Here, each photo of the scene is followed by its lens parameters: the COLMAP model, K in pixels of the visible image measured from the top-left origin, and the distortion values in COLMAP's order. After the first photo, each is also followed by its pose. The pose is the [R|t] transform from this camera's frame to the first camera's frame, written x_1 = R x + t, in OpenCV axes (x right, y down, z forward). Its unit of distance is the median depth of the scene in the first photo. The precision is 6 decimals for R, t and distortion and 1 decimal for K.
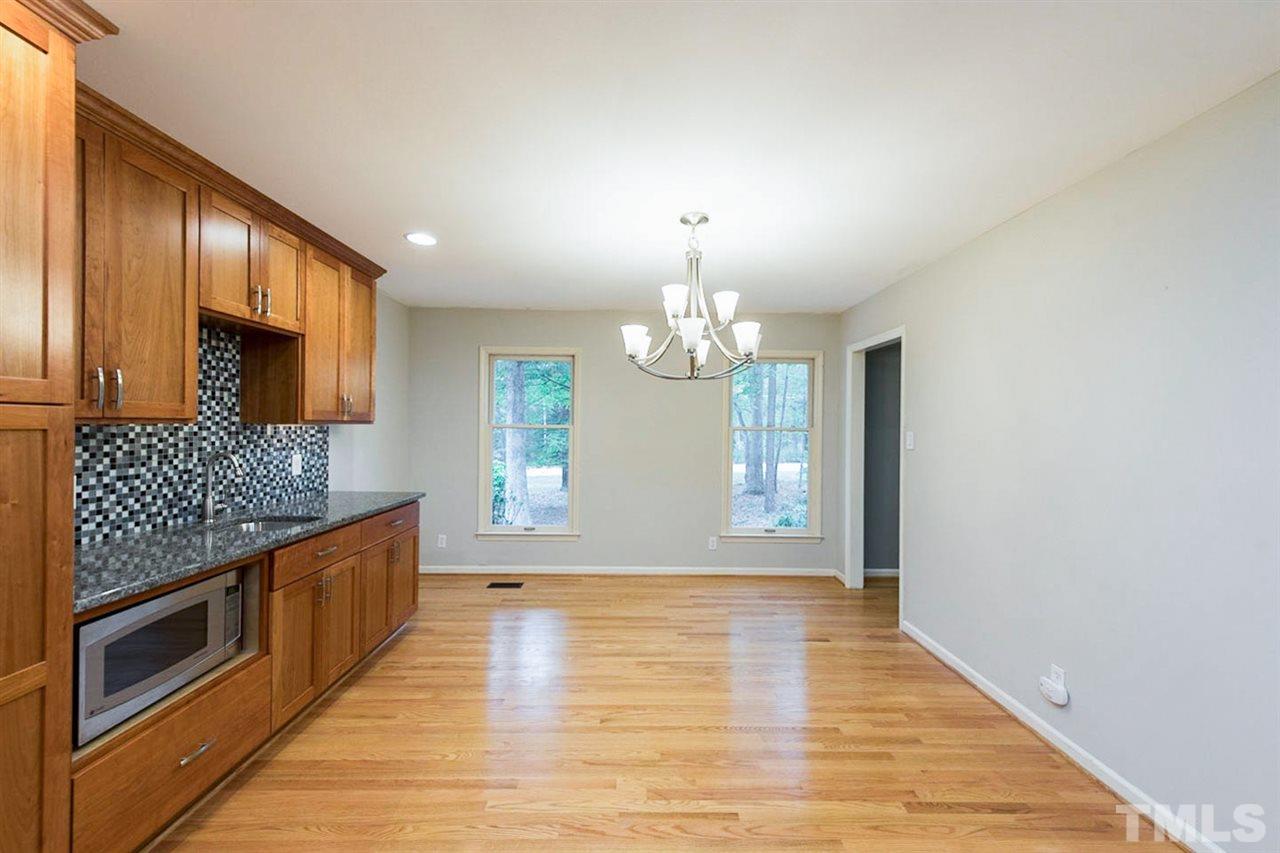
lens RADIAL K [[501.2, 0, 644.6], [0, 501.2, 430.2], [0, 0, 1]] dist [0.012258, -0.002603]
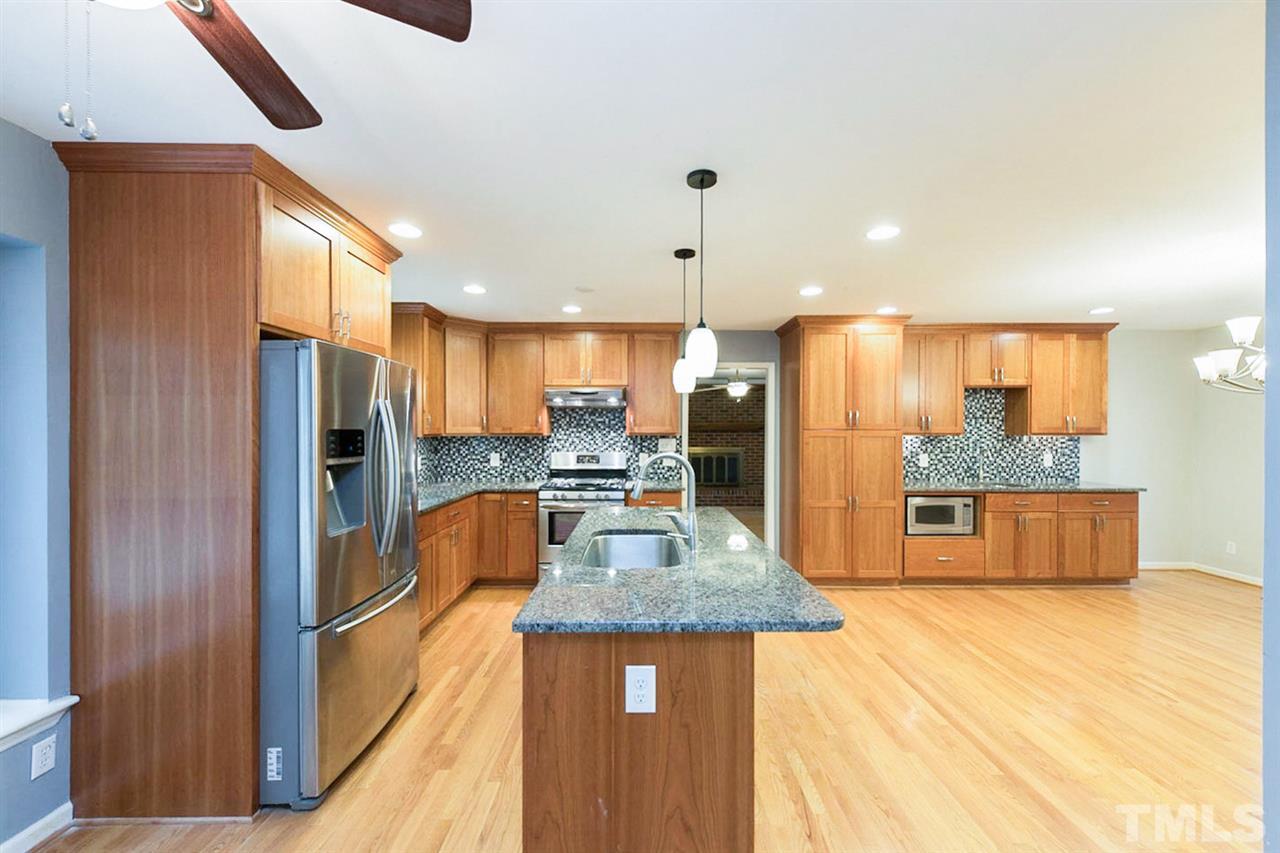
lens RADIAL K [[501.2, 0, 642.3], [0, 501.2, 432.7], [0, 0, 1]] dist [0.012258, -0.002603]
pose [[-0.007938, -0.010833, -0.999910, 1.158587], [-0.010521, 0.999887, -0.010749, 0.012665], [0.999913, 0.010435, -0.008051, -0.374055]]
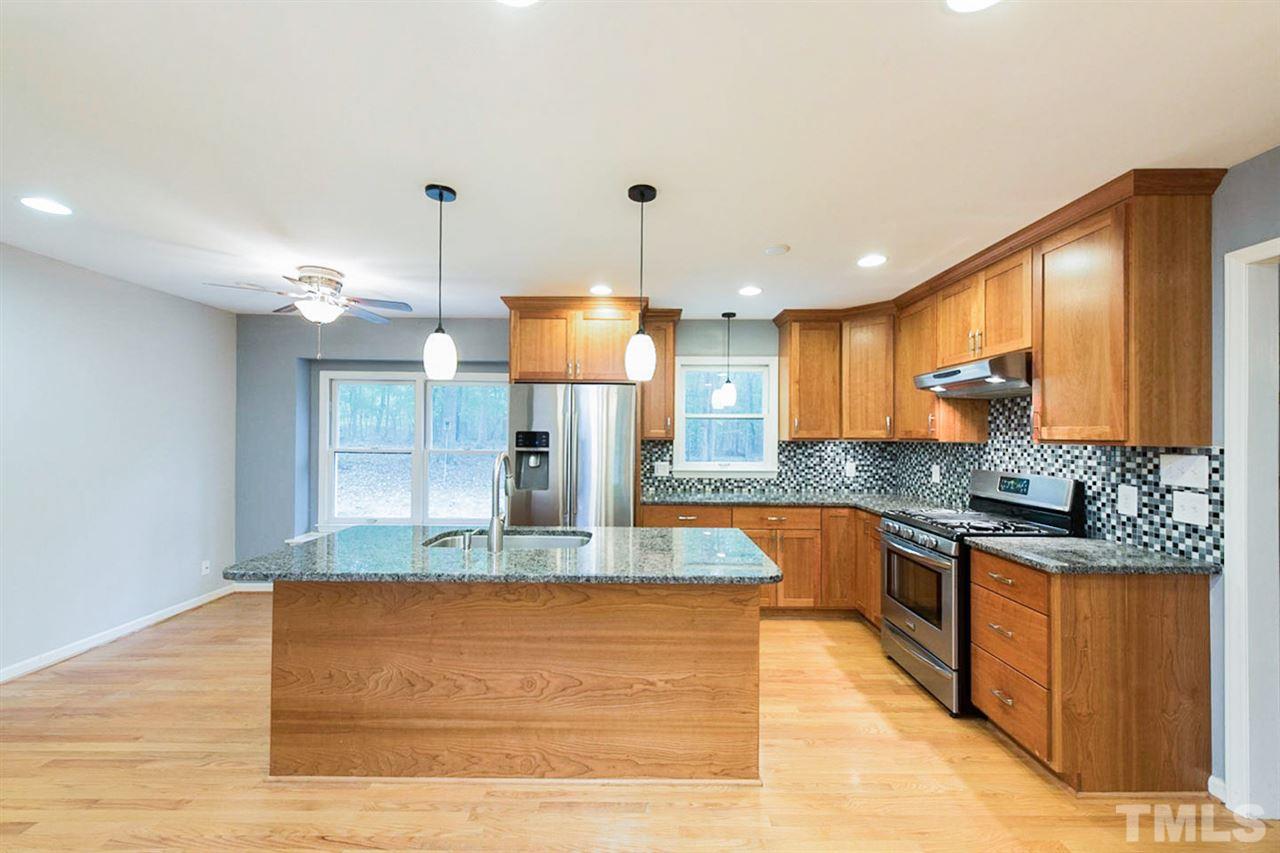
lens RADIAL K [[501.2, 0, 643.7], [0, 501.2, 431.6], [0, 0, 1]] dist [0.012258, -0.002603]
pose [[-0.999715, -0.020489, 0.012242, 0.046146], [-0.020436, 0.999781, 0.004420, -0.009215], [-0.012330, 0.004169, -0.999915, 0.520096]]
